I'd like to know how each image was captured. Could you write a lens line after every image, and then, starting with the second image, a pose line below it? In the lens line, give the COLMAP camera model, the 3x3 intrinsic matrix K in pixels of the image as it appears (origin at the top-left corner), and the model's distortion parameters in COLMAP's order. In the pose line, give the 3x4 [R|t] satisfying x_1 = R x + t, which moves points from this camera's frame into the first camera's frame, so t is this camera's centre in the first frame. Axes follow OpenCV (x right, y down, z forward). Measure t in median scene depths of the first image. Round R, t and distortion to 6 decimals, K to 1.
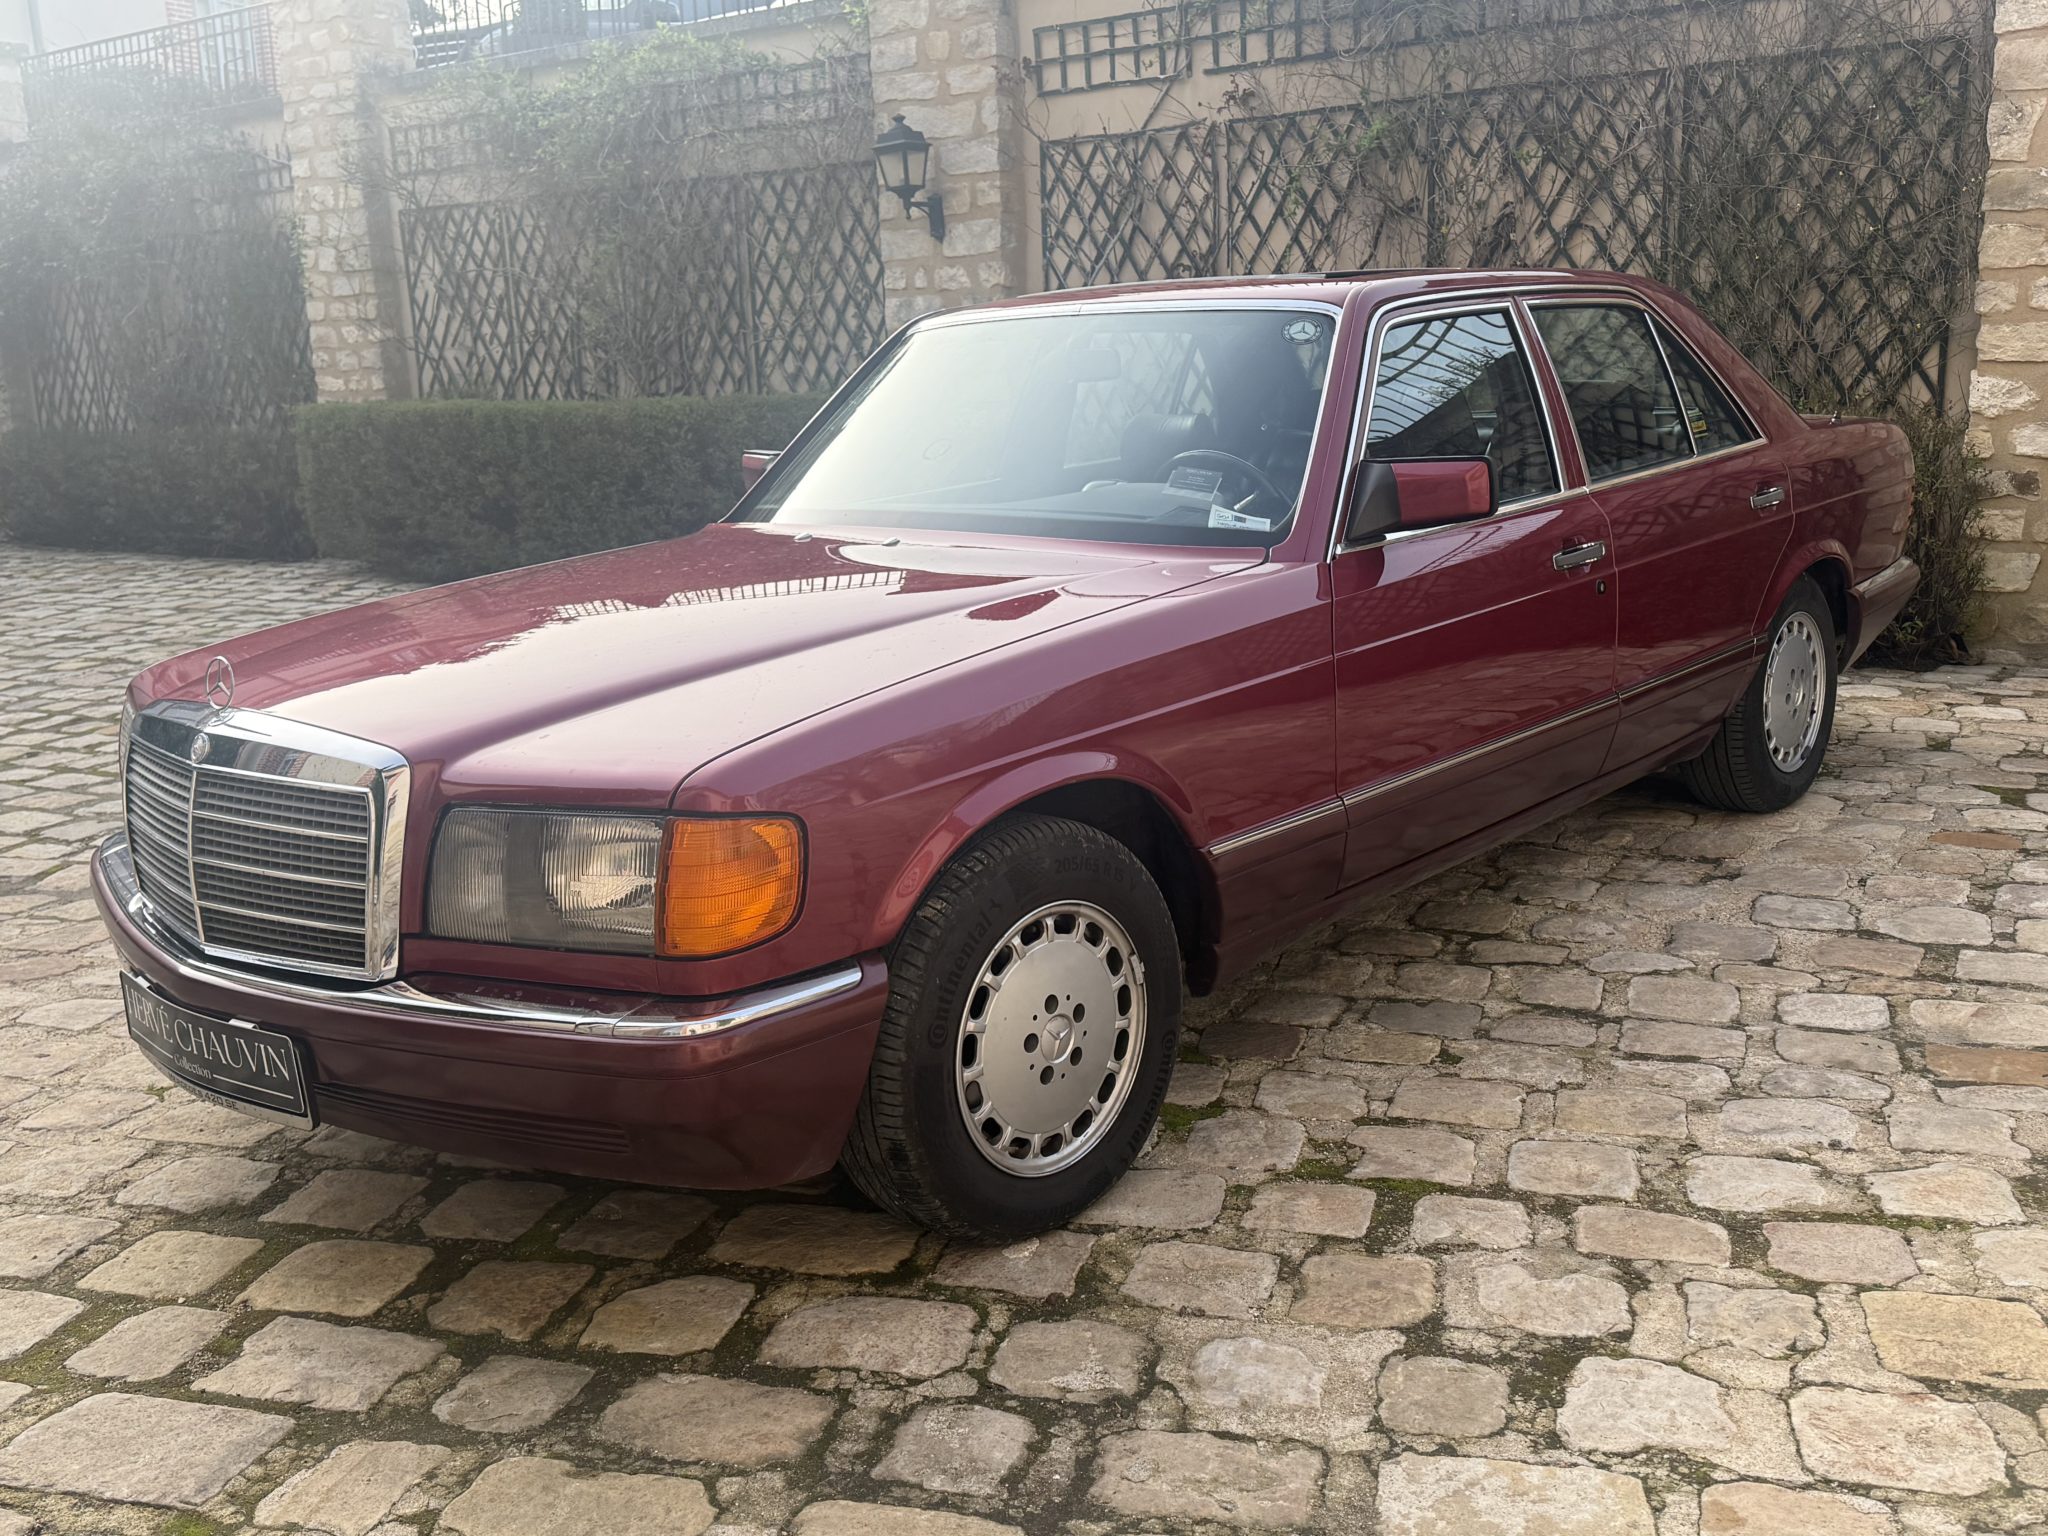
lens RADIAL K [[1922.8, 0, 1043.1], [0, 1922.8, 758.1], [0, 0, 1]] dist [0.027878, 0.000000]
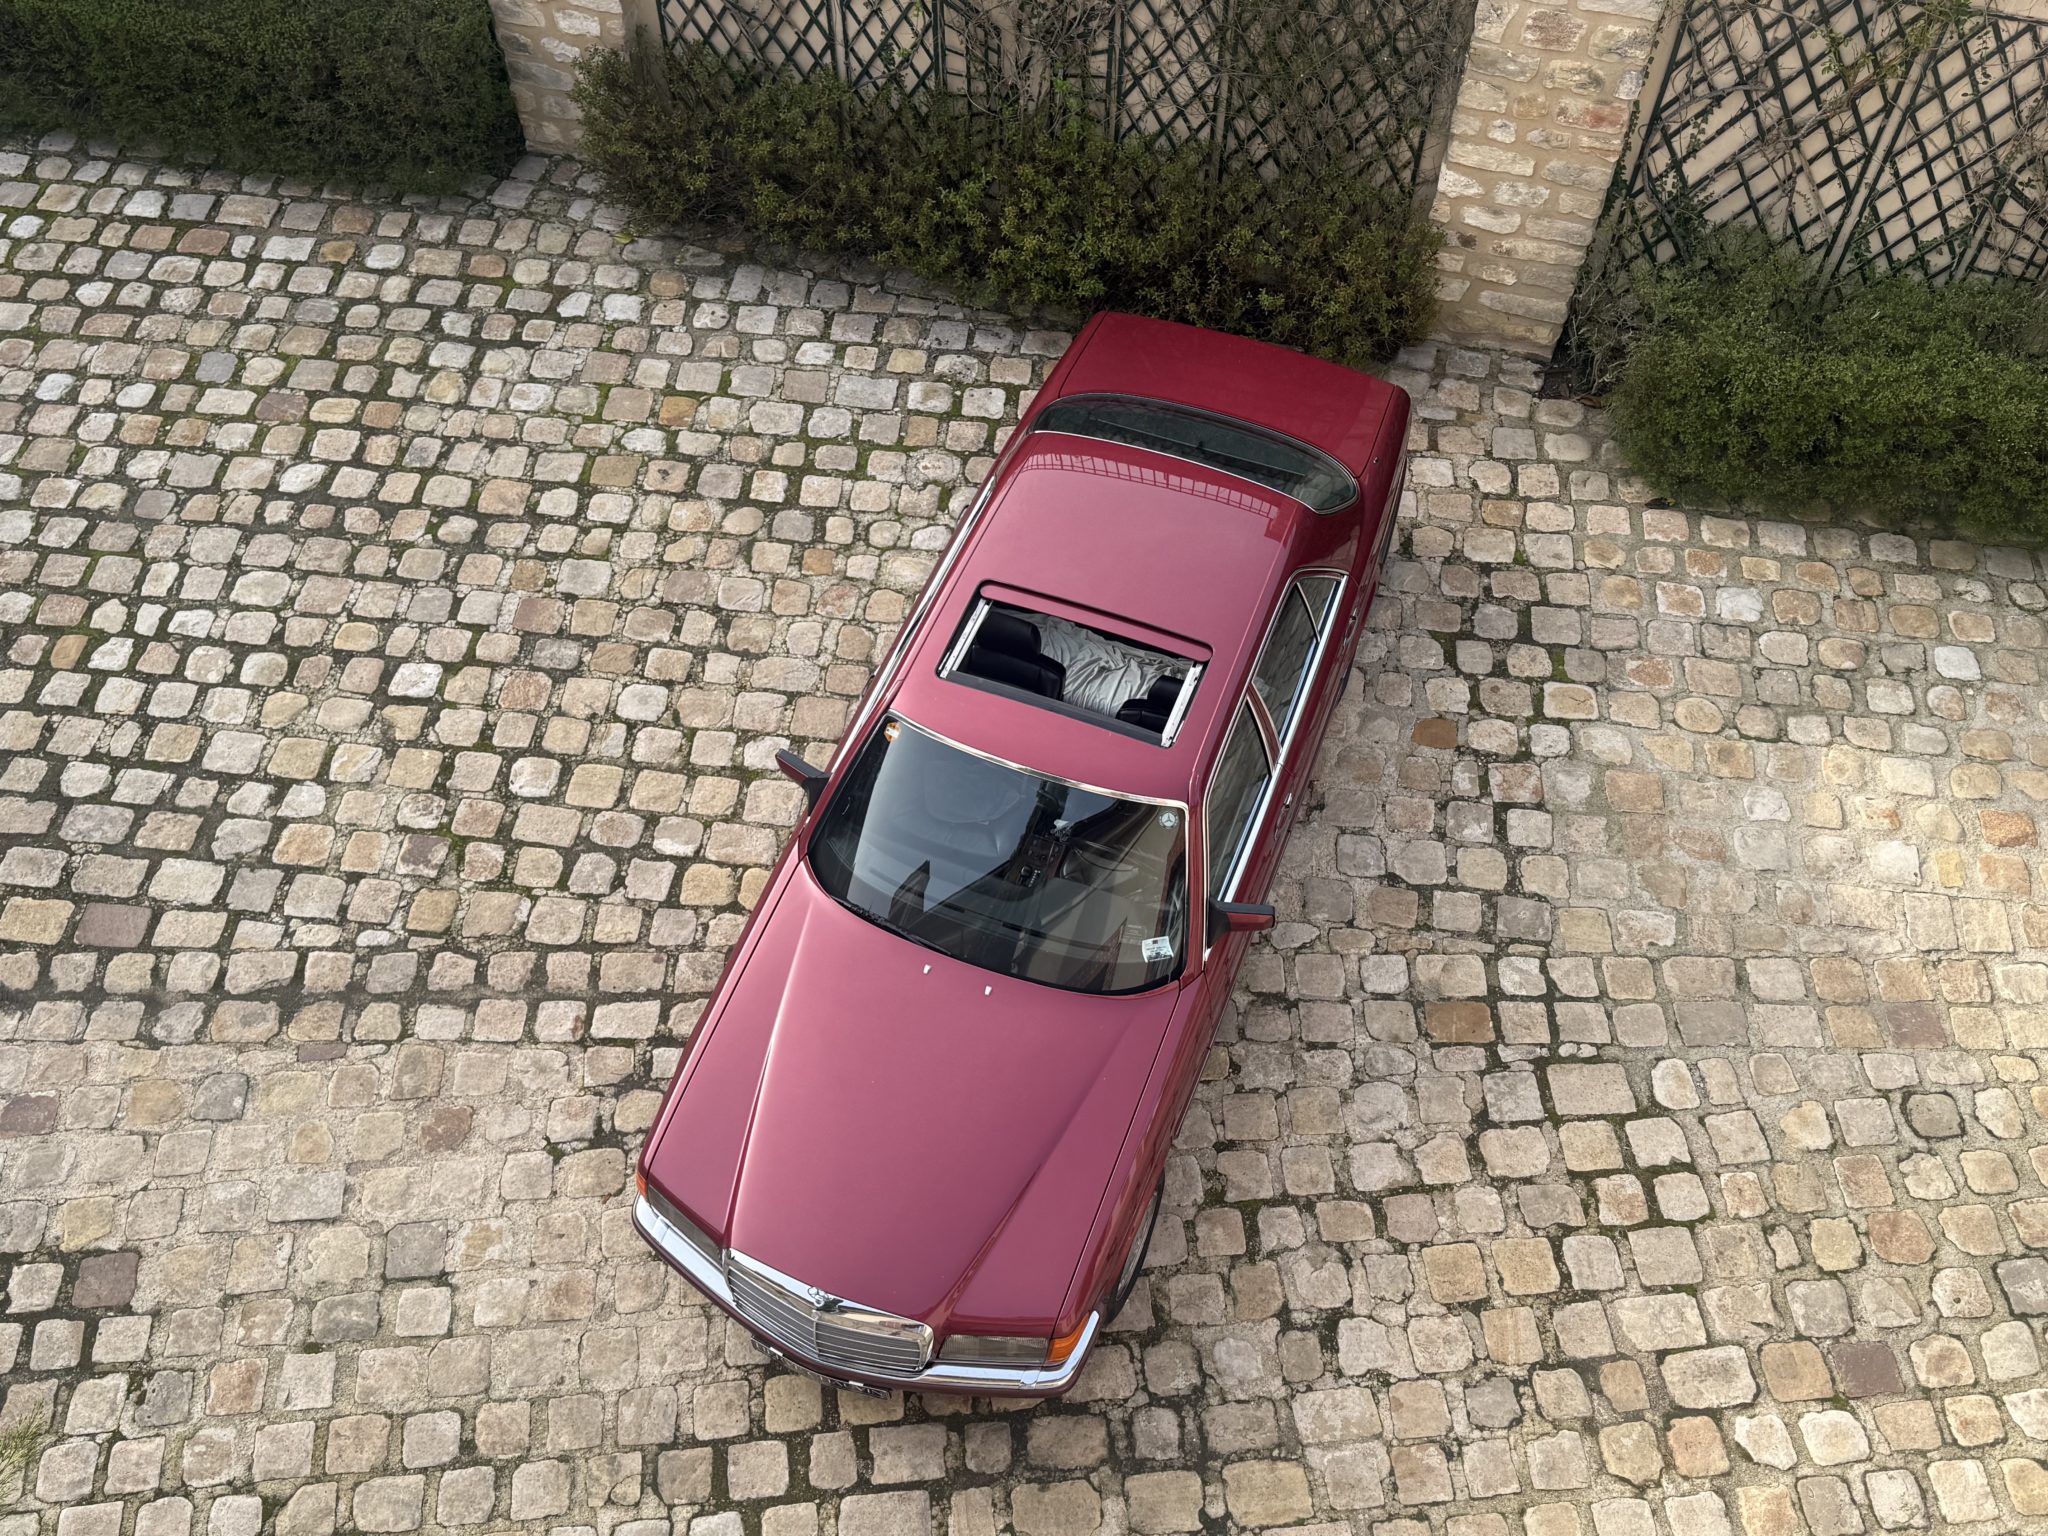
lens RADIAL K [[1922.8, 0, 1031.4], [0, 1922.8, 775.9], [0, 0, 1]] dist [0.027878, 0.000000]
pose [[0.937748, -0.258399, 0.232074, -0.441972], [0.033679, 0.732697, 0.679721, -1.630966], [-0.345679, -0.629591, 0.695788, -0.243921]]
